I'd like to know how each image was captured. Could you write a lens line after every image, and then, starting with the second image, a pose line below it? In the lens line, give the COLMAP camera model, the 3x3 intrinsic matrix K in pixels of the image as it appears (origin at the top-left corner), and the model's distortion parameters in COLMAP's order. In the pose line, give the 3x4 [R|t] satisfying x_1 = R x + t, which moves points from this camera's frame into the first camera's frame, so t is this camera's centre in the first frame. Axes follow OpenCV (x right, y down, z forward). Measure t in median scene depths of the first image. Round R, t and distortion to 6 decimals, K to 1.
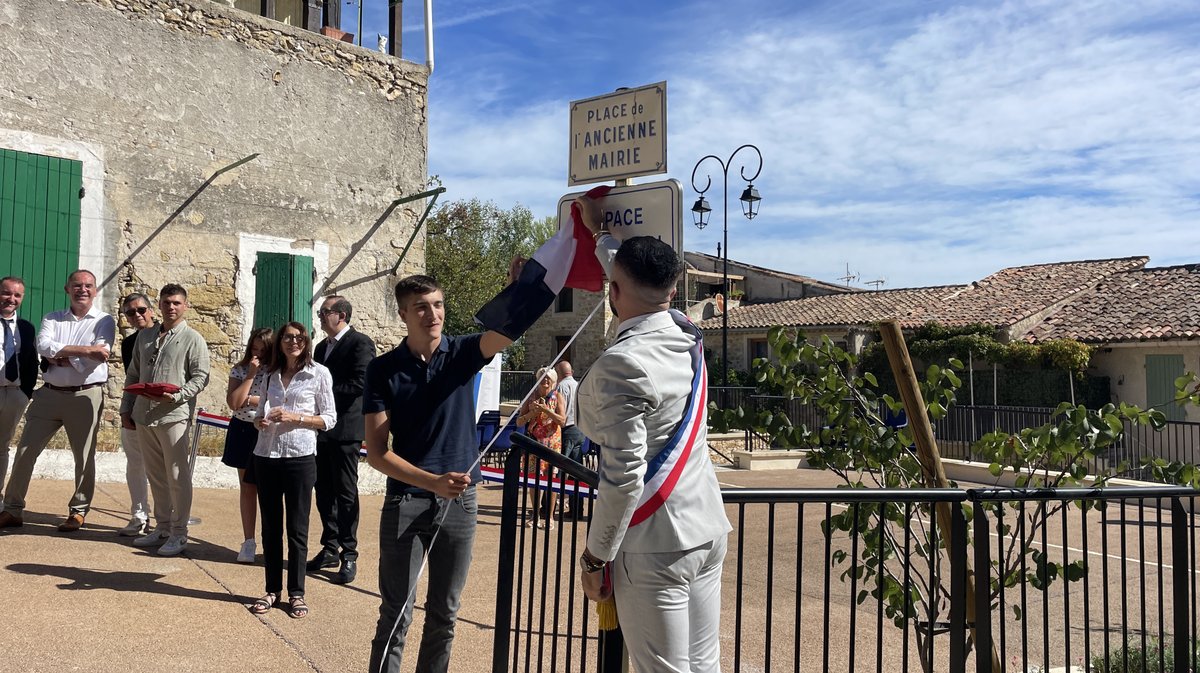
lens RADIAL K [[896.1, 0, 602.1], [0, 896.1, 328.5], [0, 0, 1]] dist [0.072955, -0.088886]
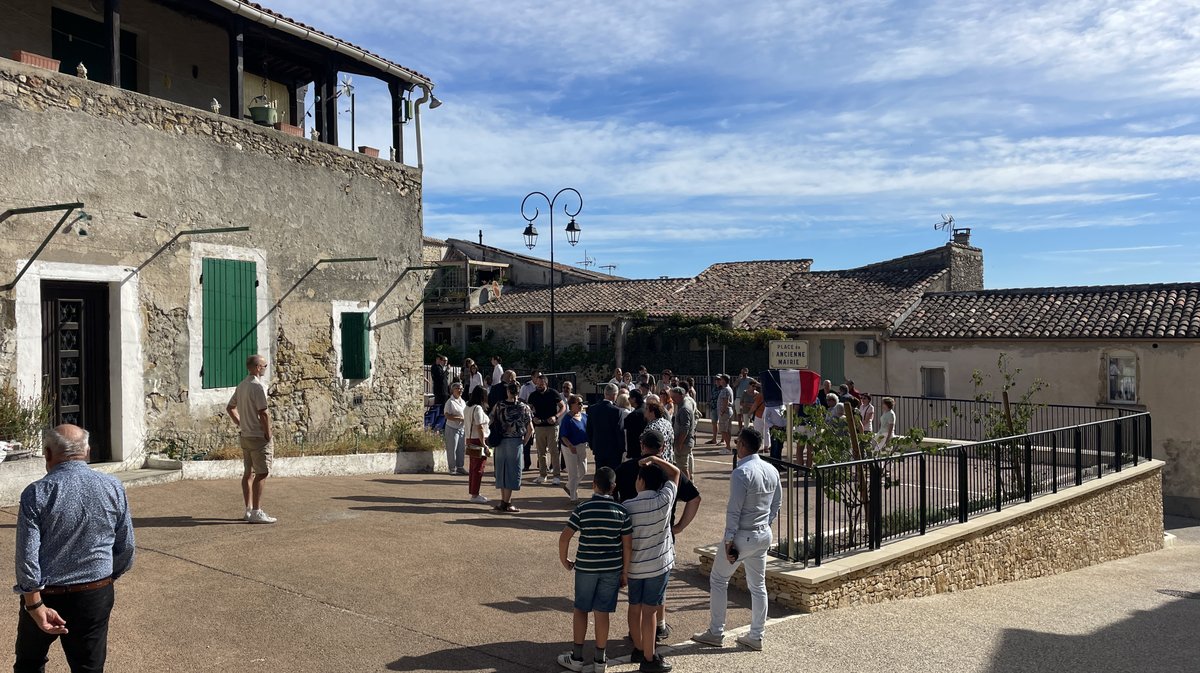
lens RADIAL K [[896.1, 0, 593.7], [0, 896.1, 330.5], [0, 0, 1]] dist [0.072955, -0.088886]
pose [[0.941454, -0.017459, 0.336690, -0.475987], [-0.001520, 0.998428, 0.056021, -0.134451], [-0.337139, -0.053253, 0.939948, -0.483150]]
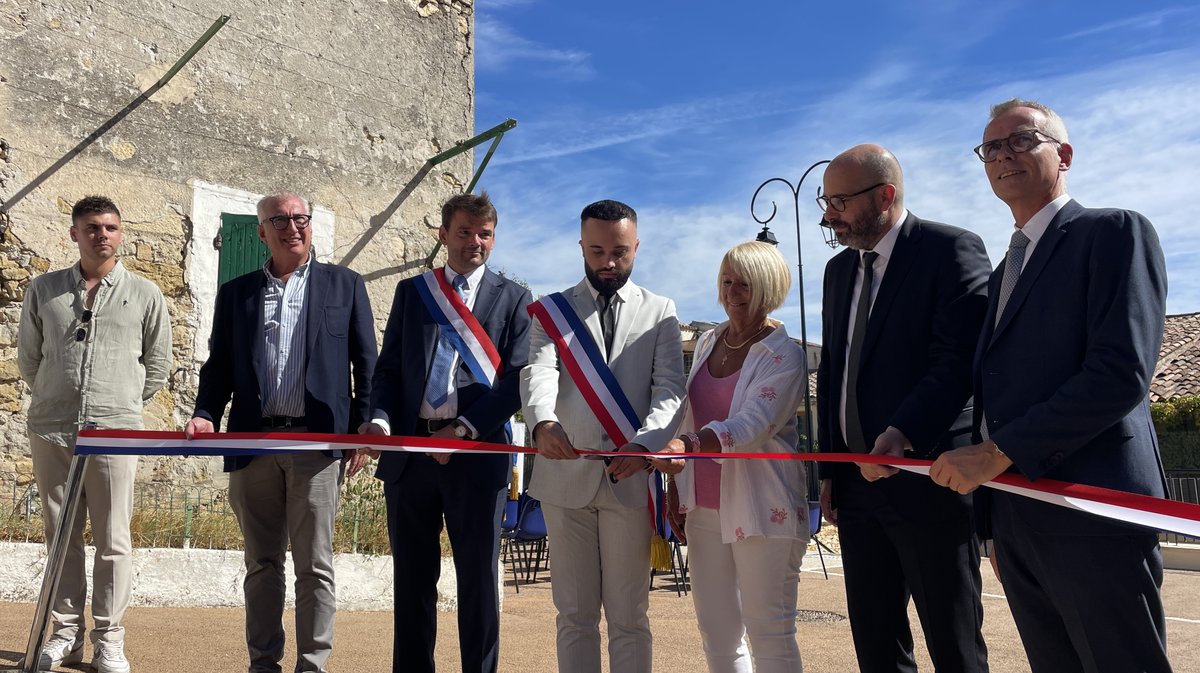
lens RADIAL K [[896.1, 0, 585.8], [0, 896.1, 329.1], [0, 0, 1]] dist [0.072955, -0.088886]
pose [[0.999708, -0.018779, 0.015239, -0.139053], [0.020307, 0.994025, -0.107243, 0.064870], [-0.013134, 0.107521, 0.994116, 0.376662]]
